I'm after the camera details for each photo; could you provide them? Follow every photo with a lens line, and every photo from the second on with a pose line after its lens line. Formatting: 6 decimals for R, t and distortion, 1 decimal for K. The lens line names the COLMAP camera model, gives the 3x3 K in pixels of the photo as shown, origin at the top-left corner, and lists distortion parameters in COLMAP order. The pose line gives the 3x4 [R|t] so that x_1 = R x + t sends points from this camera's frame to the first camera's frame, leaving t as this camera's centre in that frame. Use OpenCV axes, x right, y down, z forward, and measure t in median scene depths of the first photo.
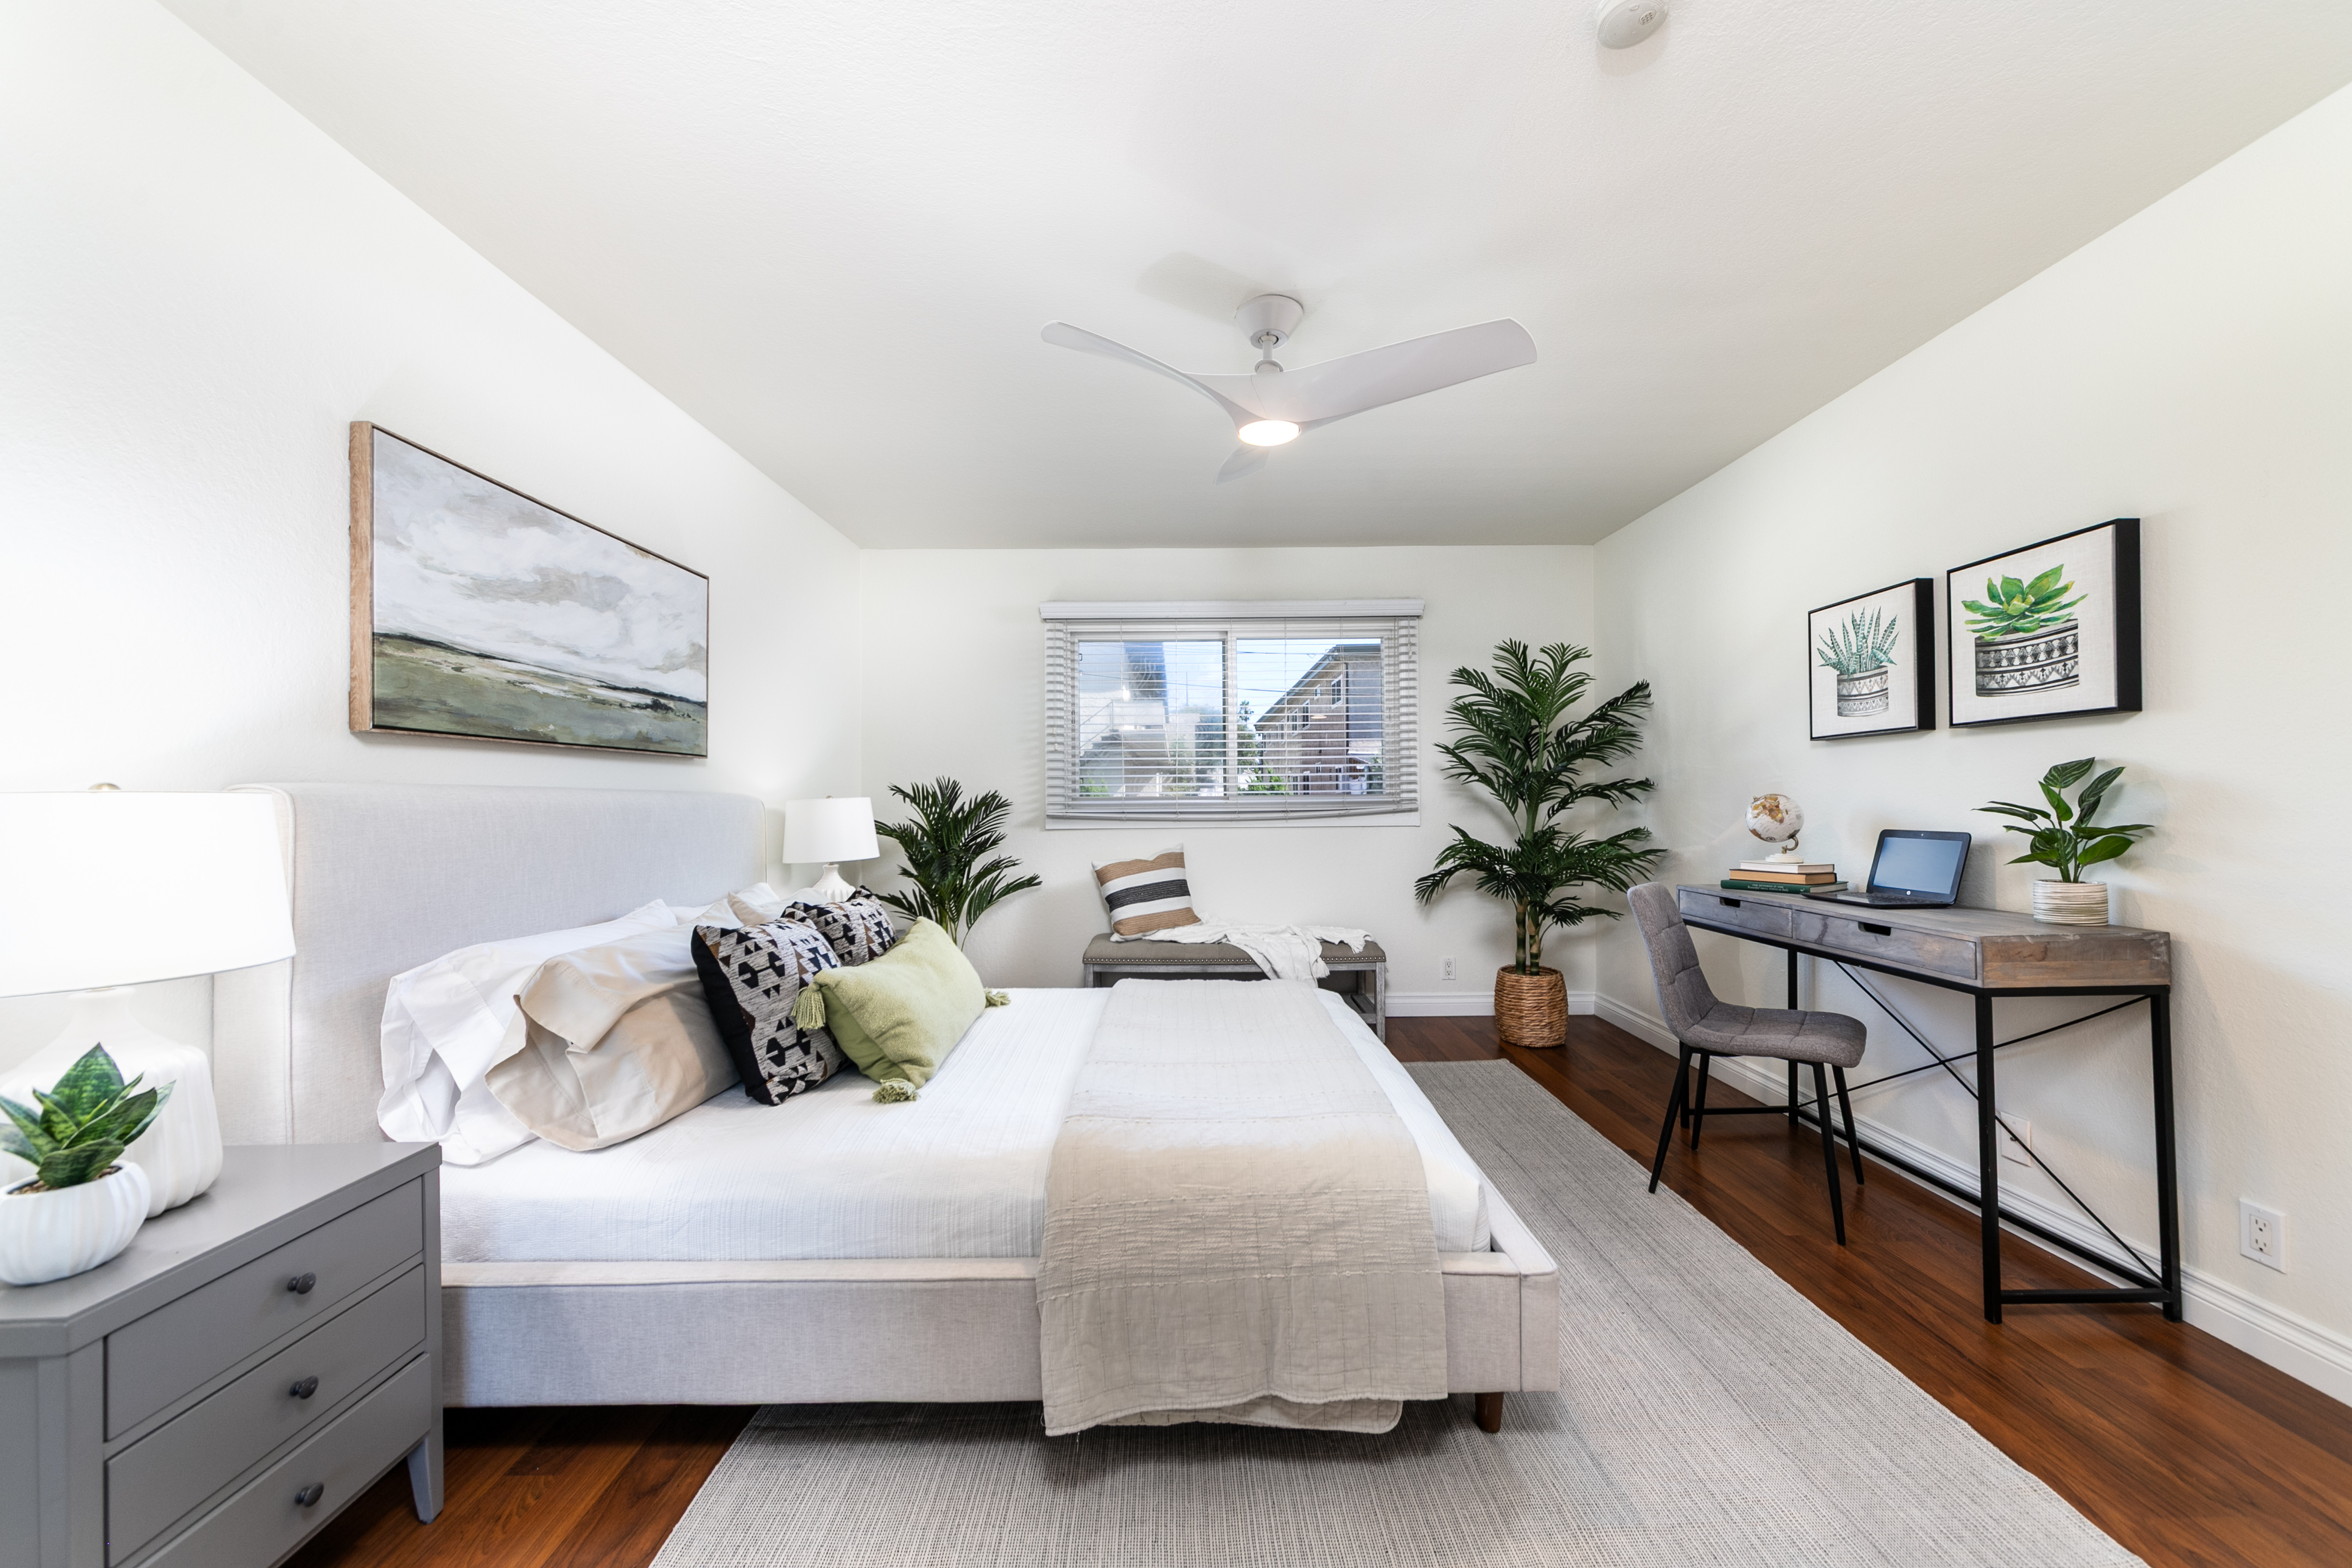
lens RADIAL K [[845.8, 0, 1181.9], [0, 845.8, 793.5], [0, 0, 1]] dist [-0.012209, 0.003115]
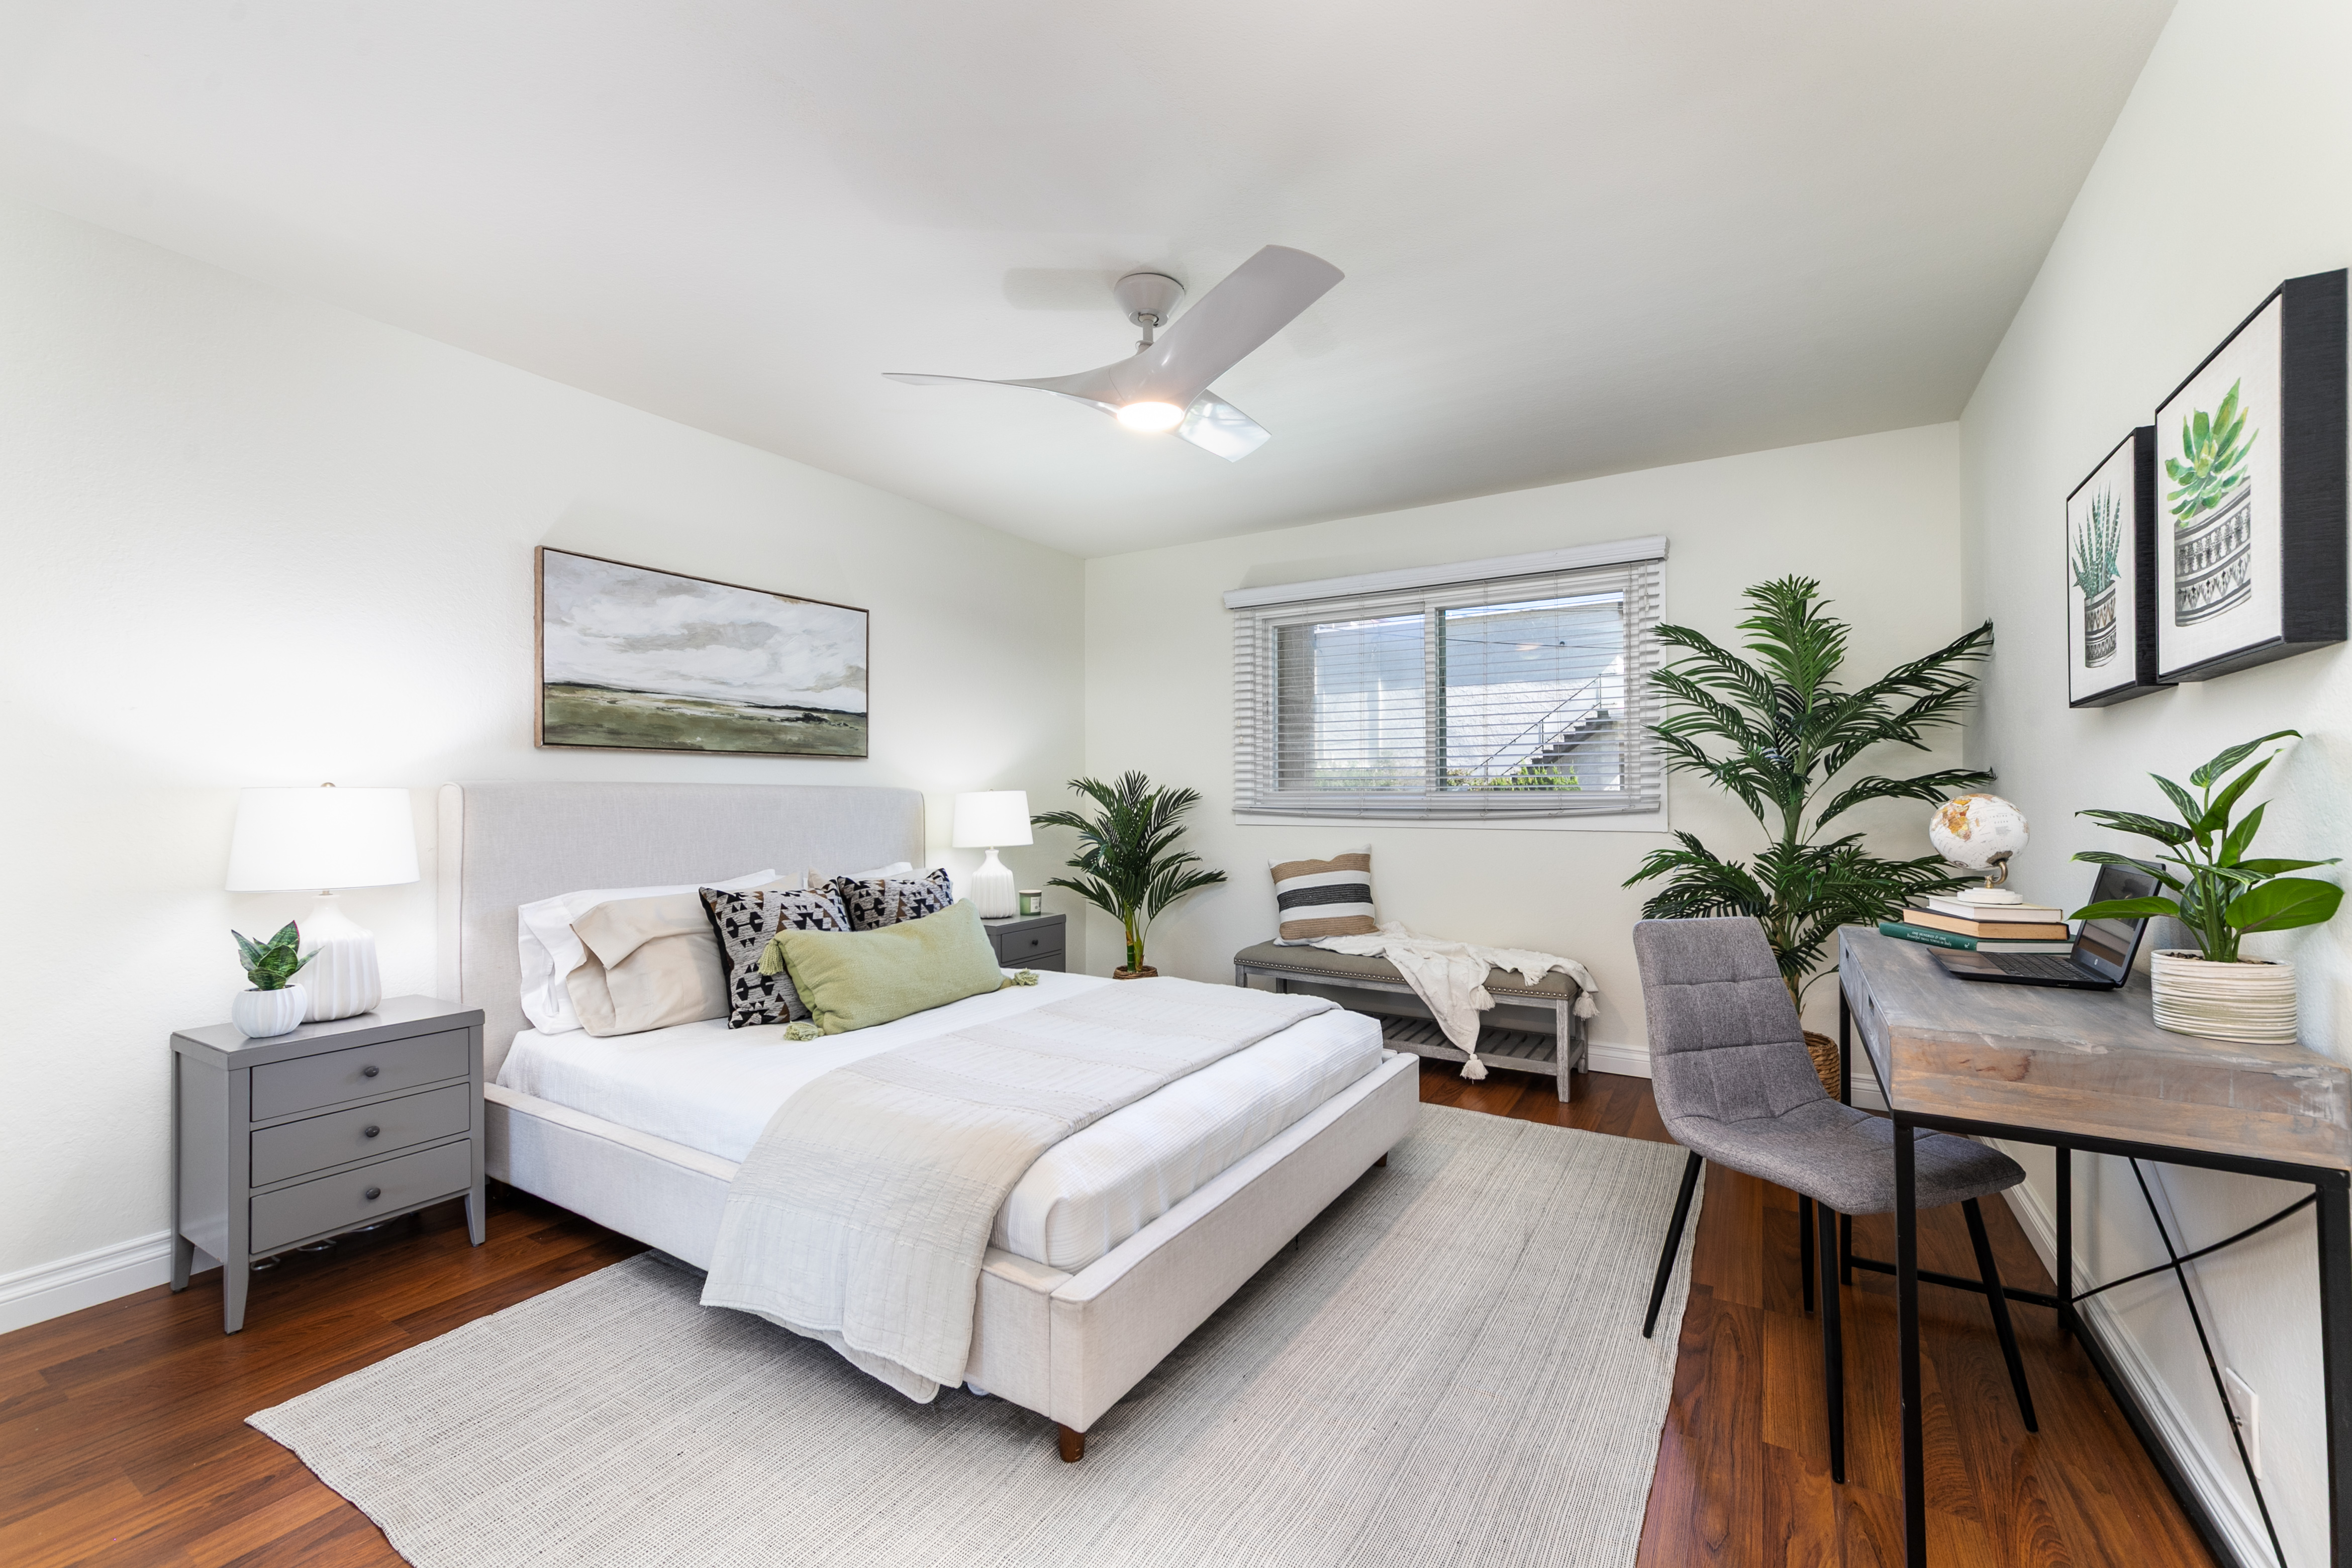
lens RADIAL K [[930.8, 0, 1202.6], [0, 930.8, 789.7], [0, 0, 1]] dist [-0.001061, 0.000029]
pose [[0.857601, 0.004826, -0.514292, 0.798190], [-0.002917, 0.999986, 0.004519, -0.006102], [0.514307, -0.002376, 0.857603, 0.133565]]
